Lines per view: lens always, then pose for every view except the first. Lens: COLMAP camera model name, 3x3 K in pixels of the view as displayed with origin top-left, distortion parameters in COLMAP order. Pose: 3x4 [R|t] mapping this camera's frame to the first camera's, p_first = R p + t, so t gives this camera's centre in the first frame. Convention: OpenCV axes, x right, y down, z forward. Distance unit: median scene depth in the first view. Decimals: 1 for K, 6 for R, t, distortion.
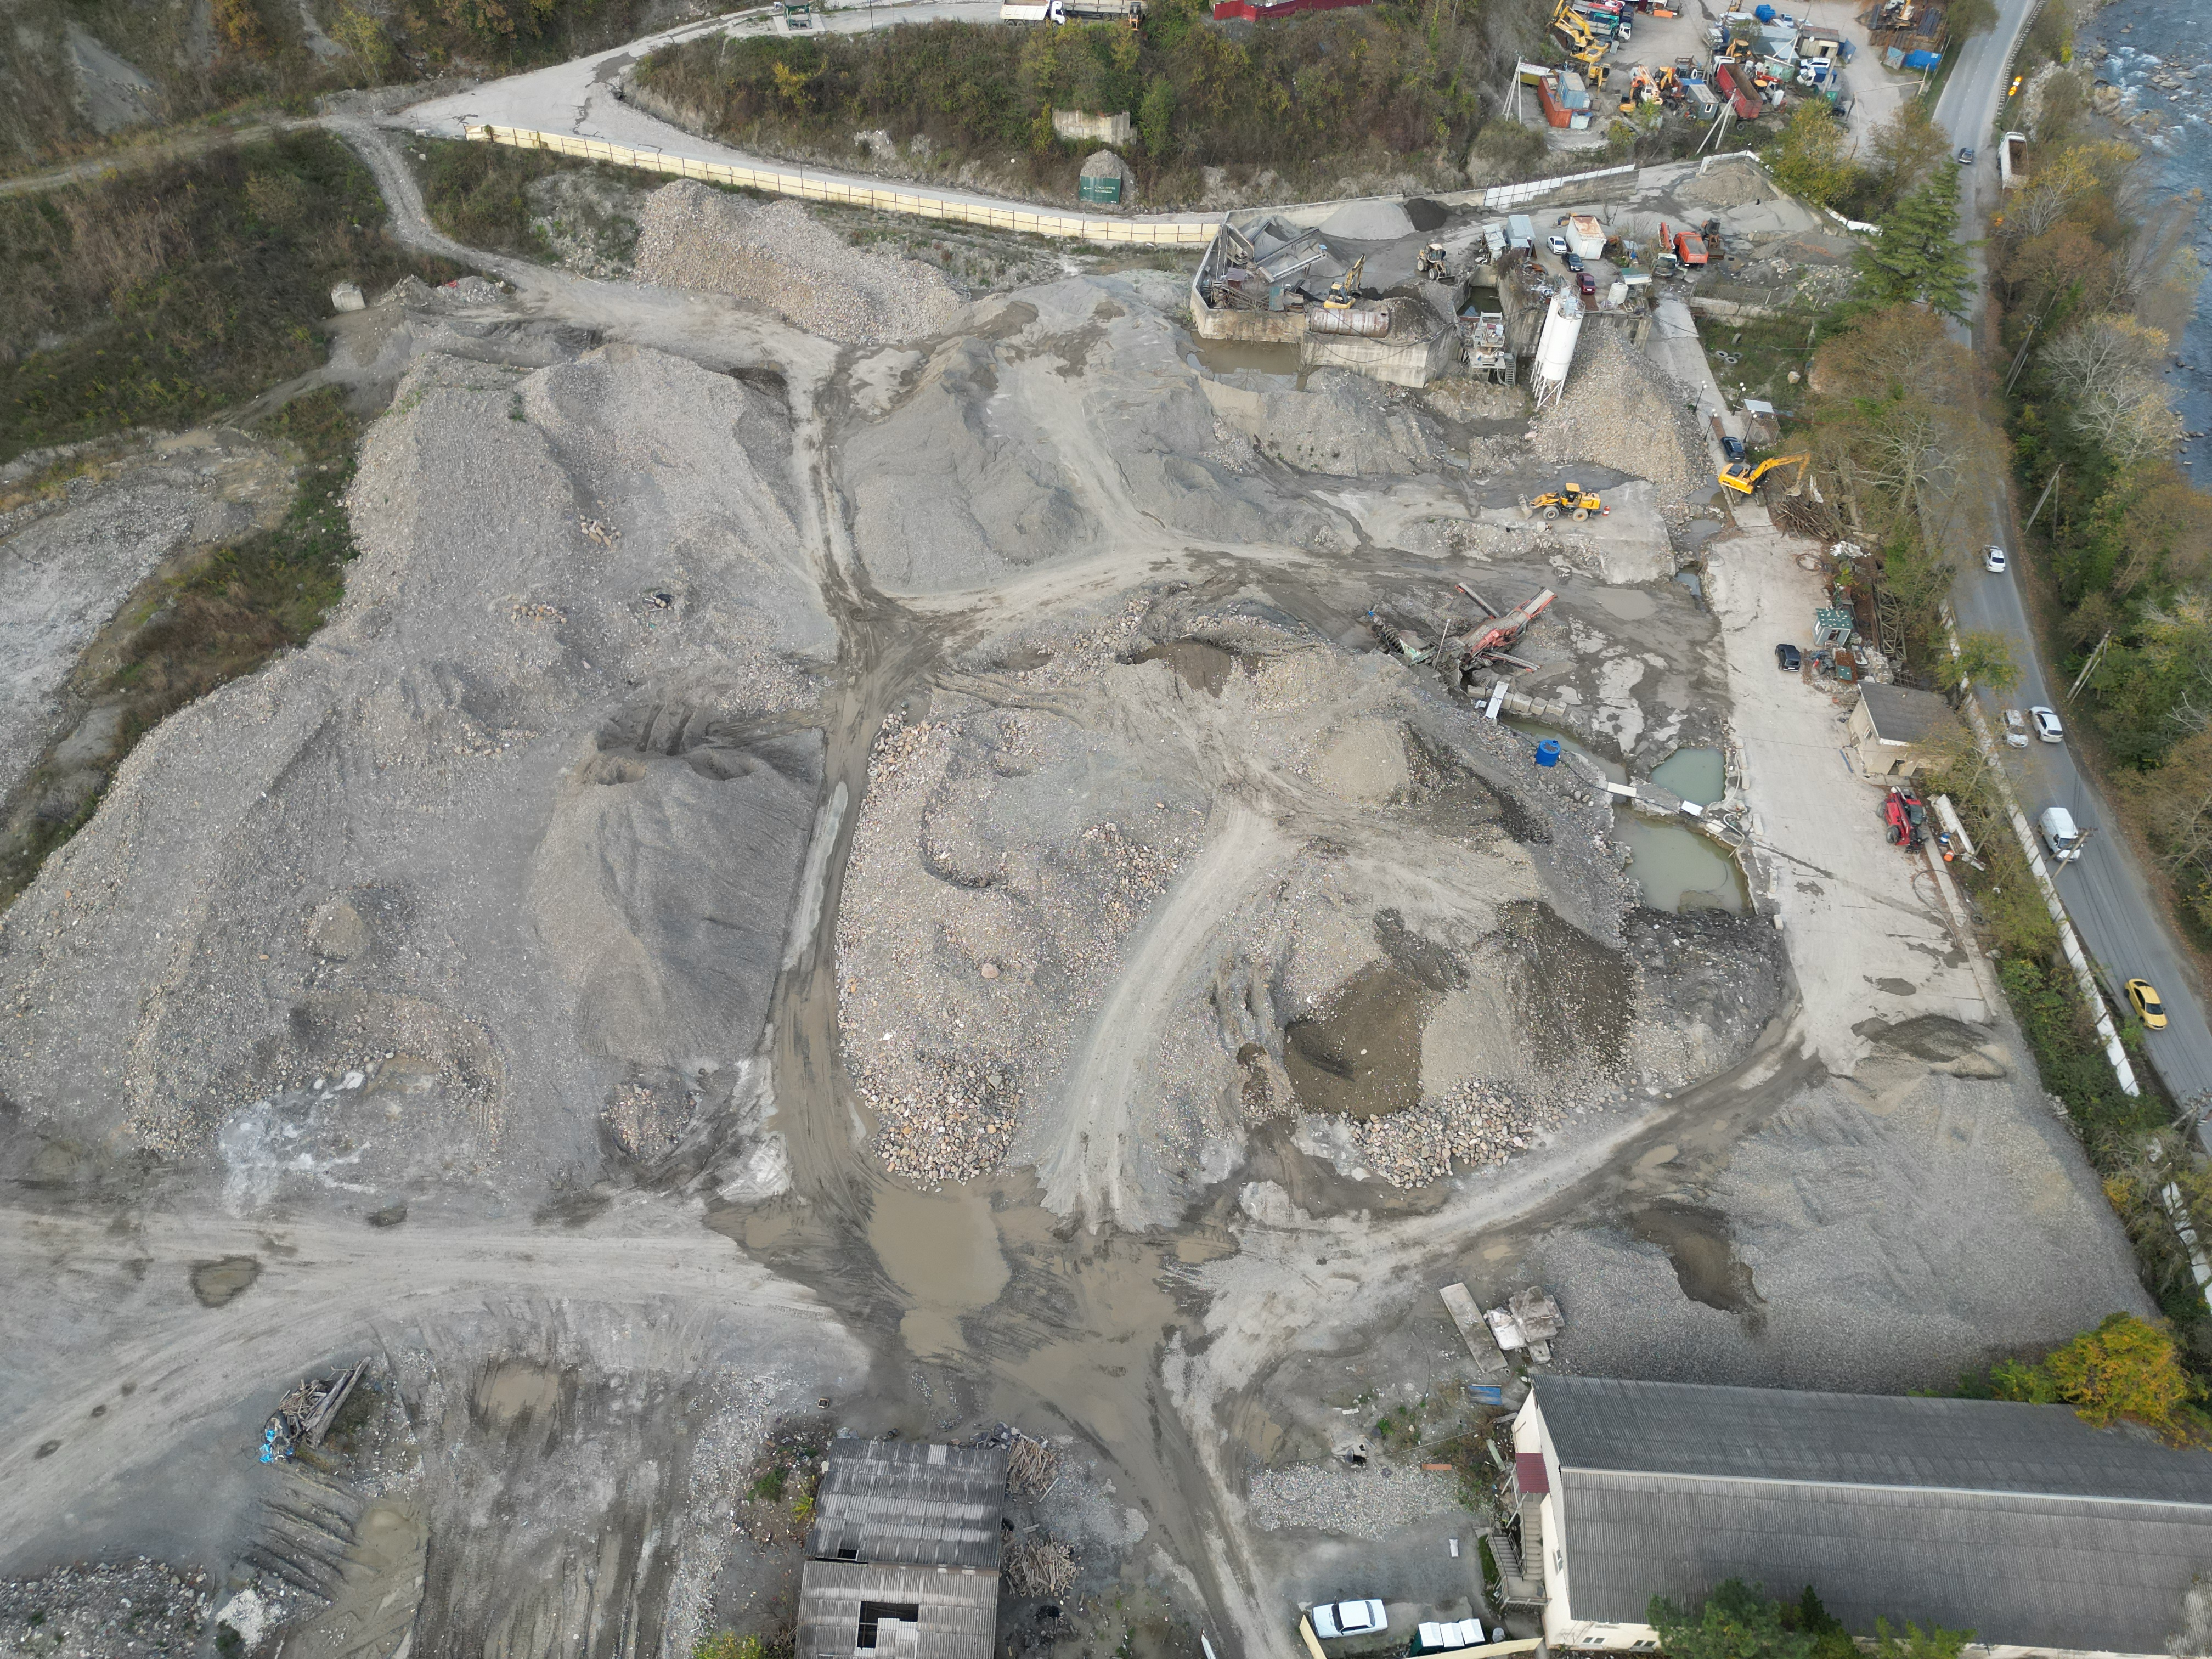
lens RADIAL K [[1535.9, 0, 1093.8], [0, 1535.9, 830.0], [0, 0, 1]] dist [0.067340, -0.059457]
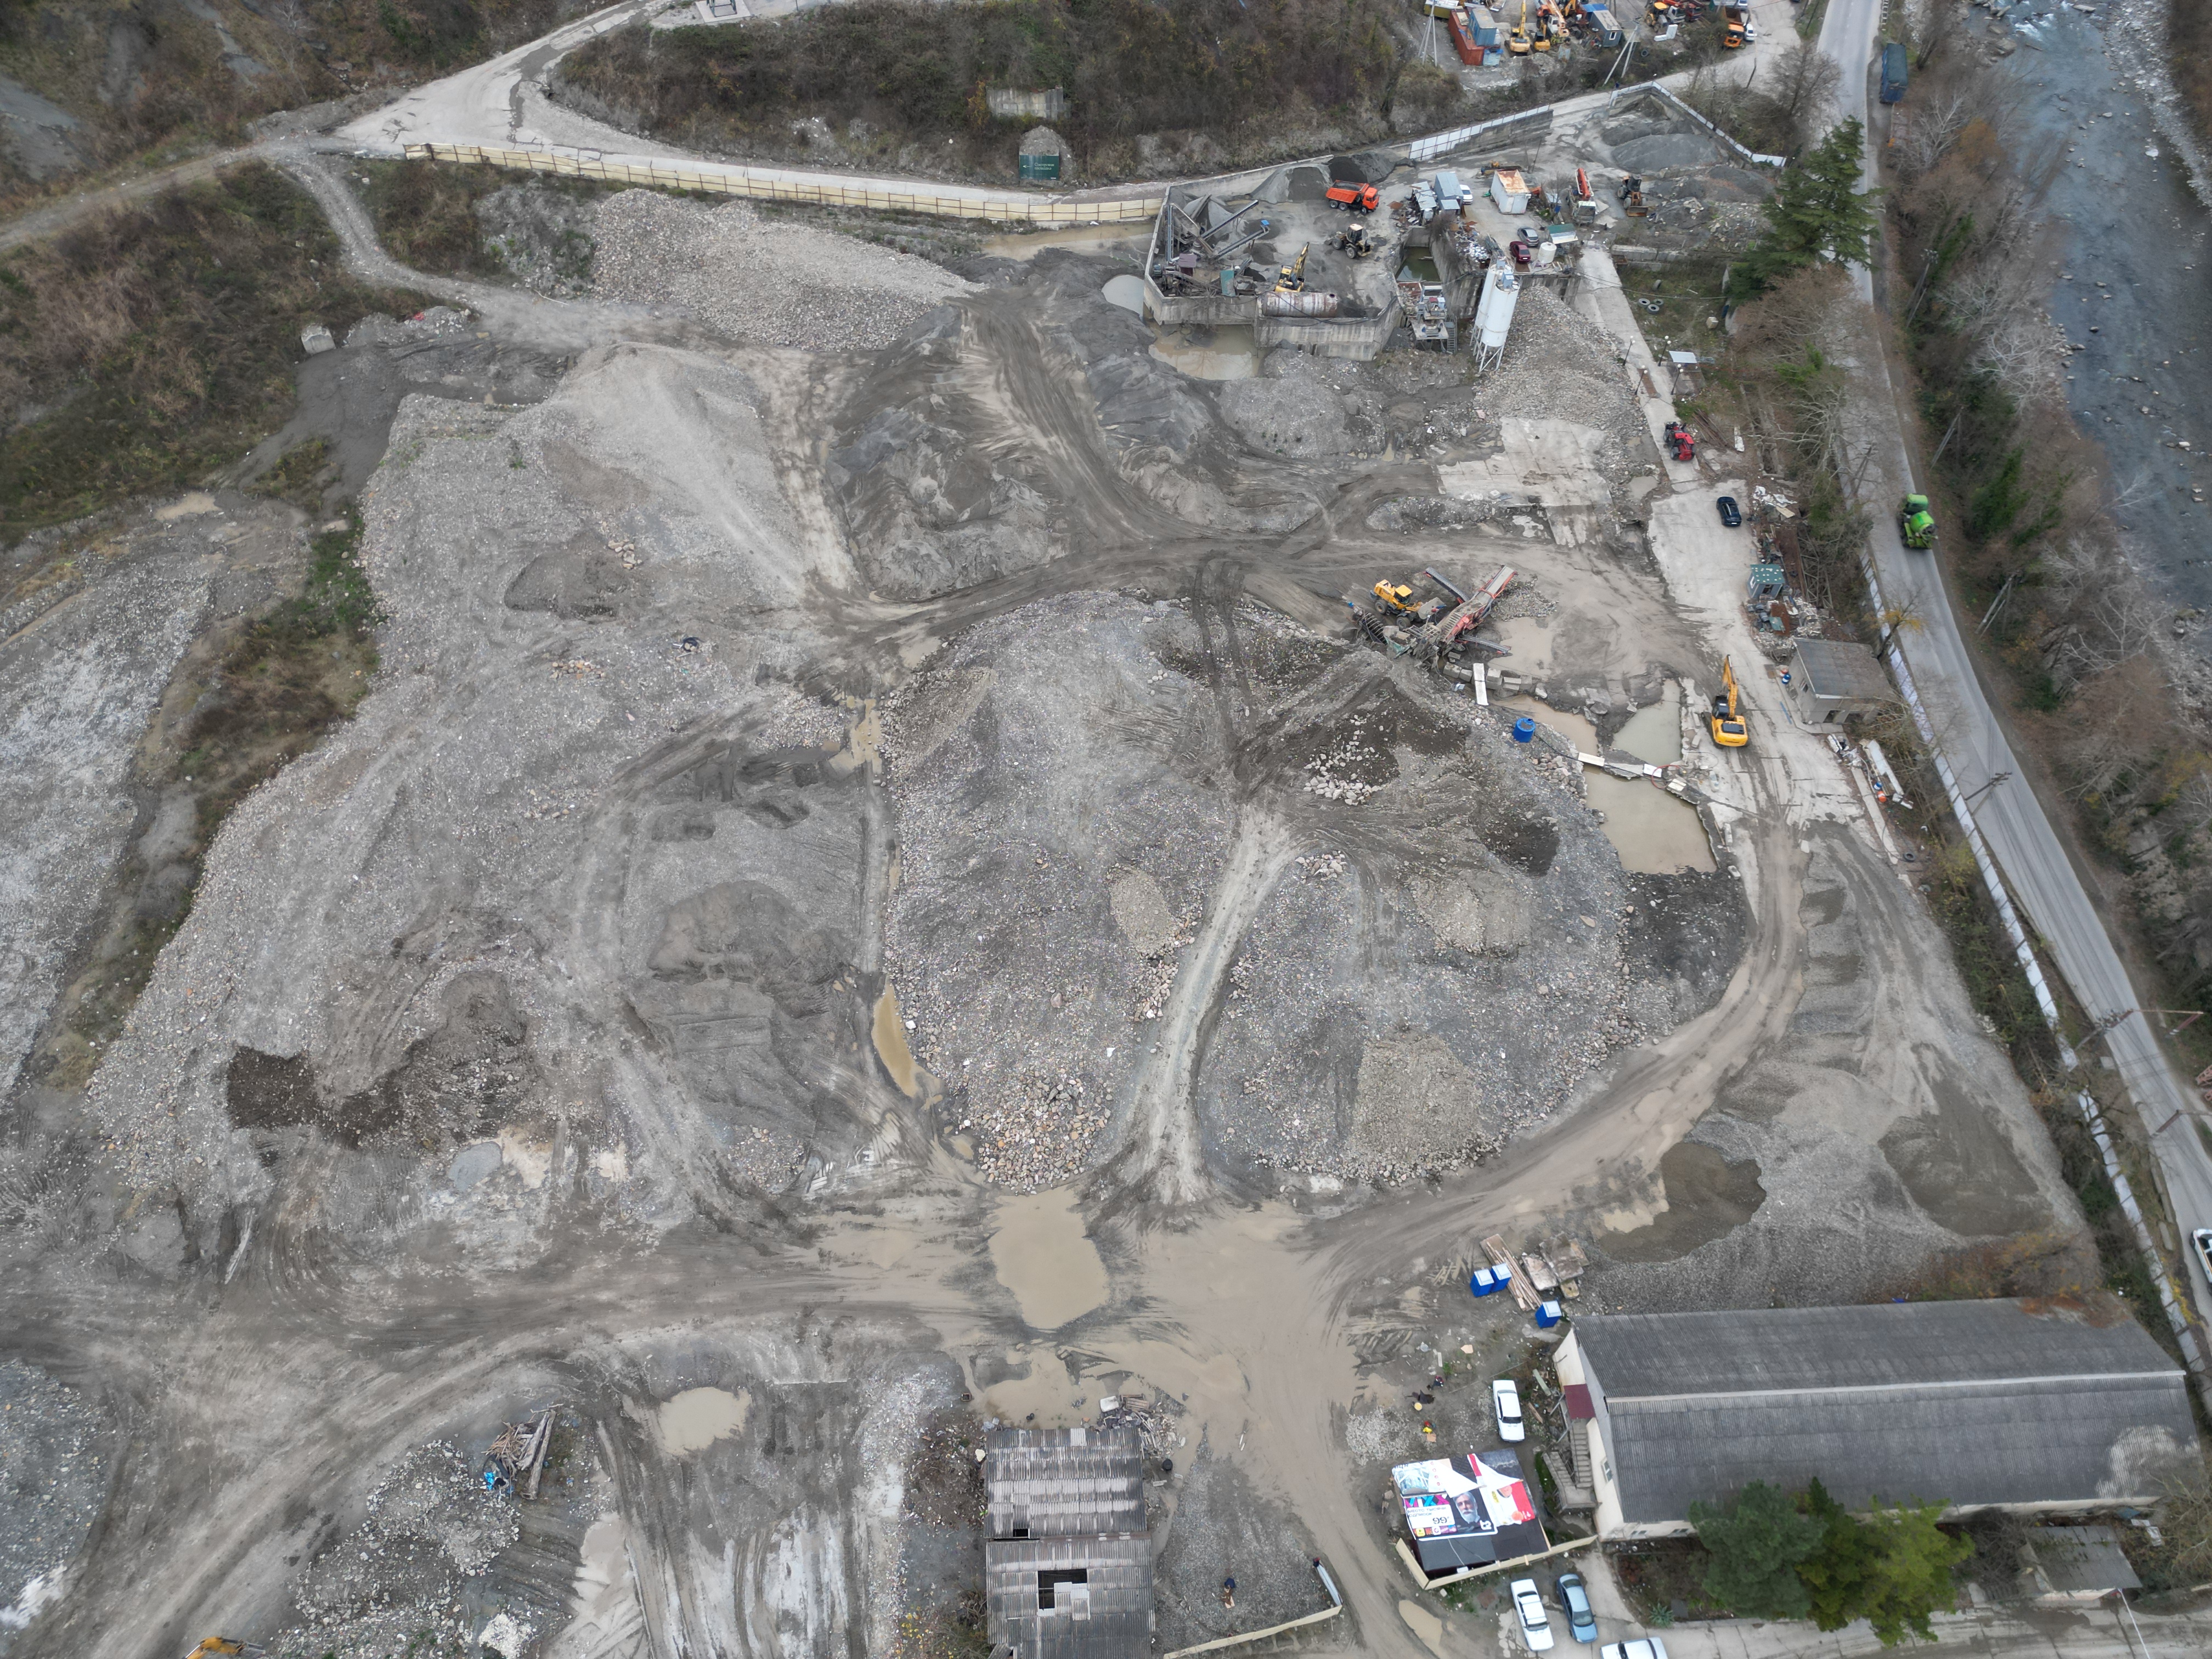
lens RADIAL K [[1526.0, 0, 1093.9], [0, 1526.0, 831.3], [0, 0, 1]] dist [0.068664, -0.058333]
pose [[0.995201, -0.083293, 0.051345, -0.056380], [0.078367, 0.992721, 0.091454, -0.078945], [-0.058589, -0.086991, 0.994485, -0.058157]]
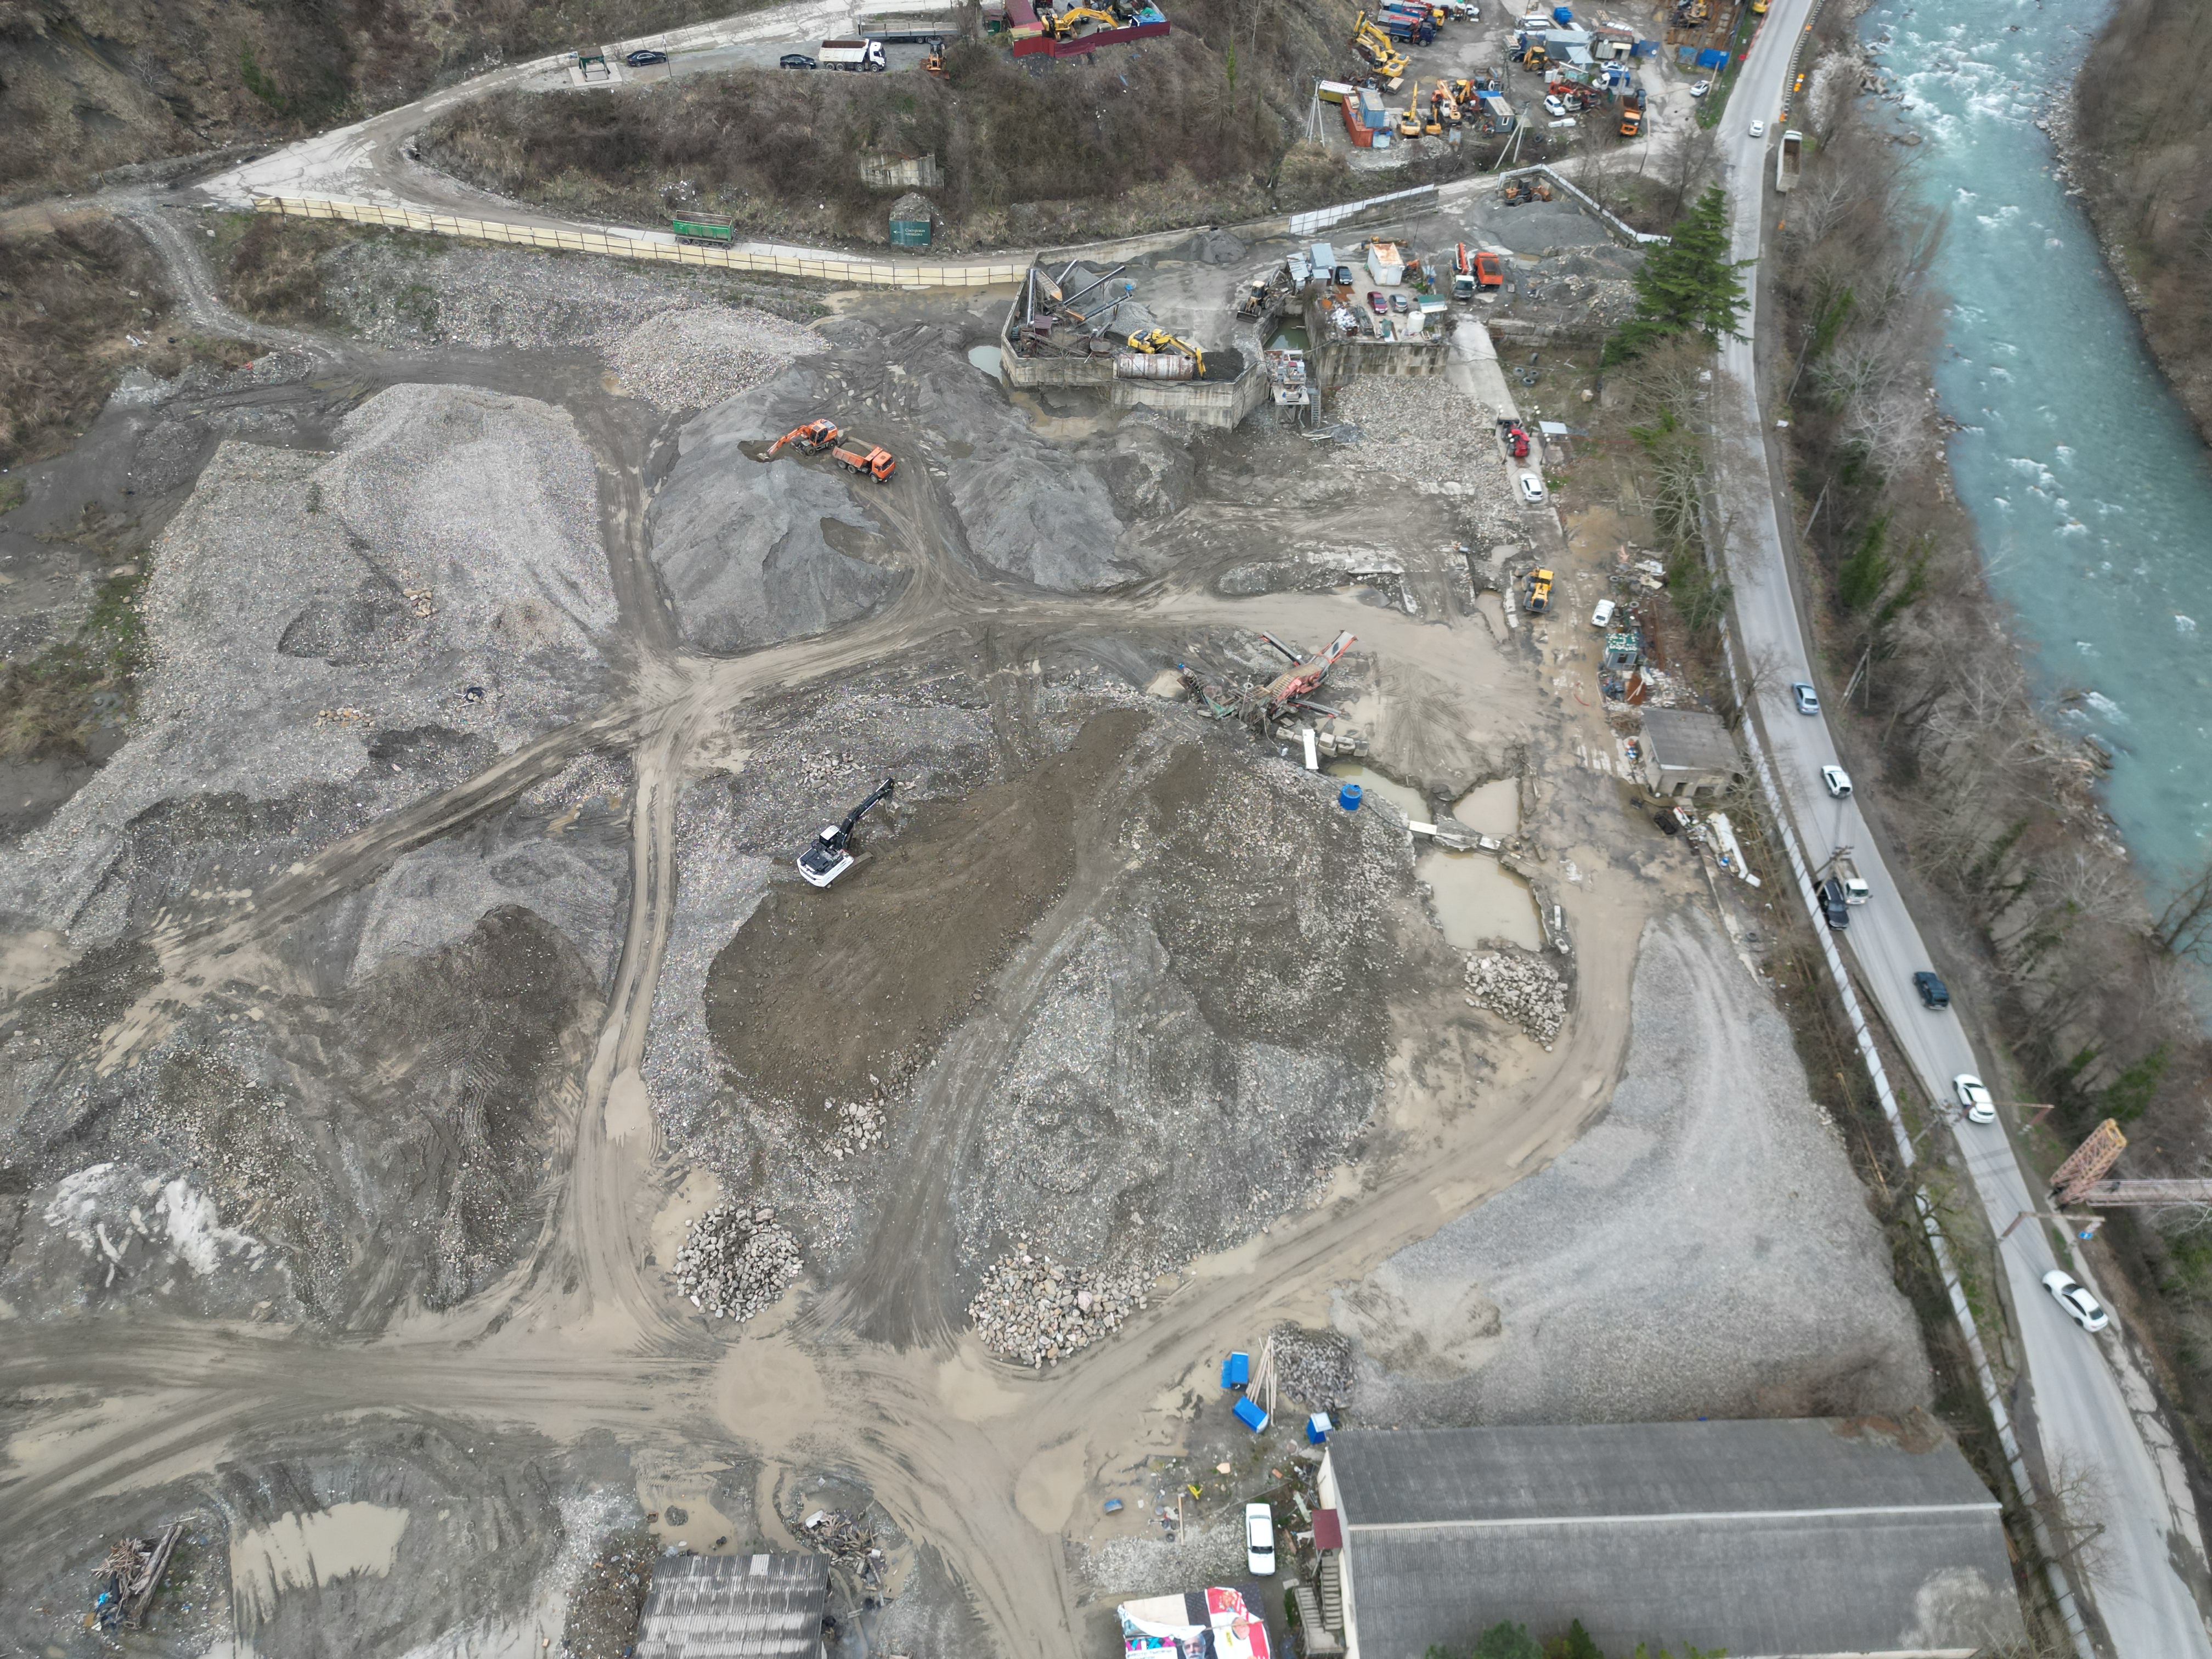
lens RADIAL K [[1535.9, 0, 1093.8], [0, 1535.9, 830.0], [0, 0, 1]] dist [0.067340, -0.059457]
pose [[0.996371, -0.065044, 0.054896, 0.048549], [0.063959, 0.997725, 0.021294, -0.046945], [-0.056156, -0.017706, 0.998265, -0.018654]]
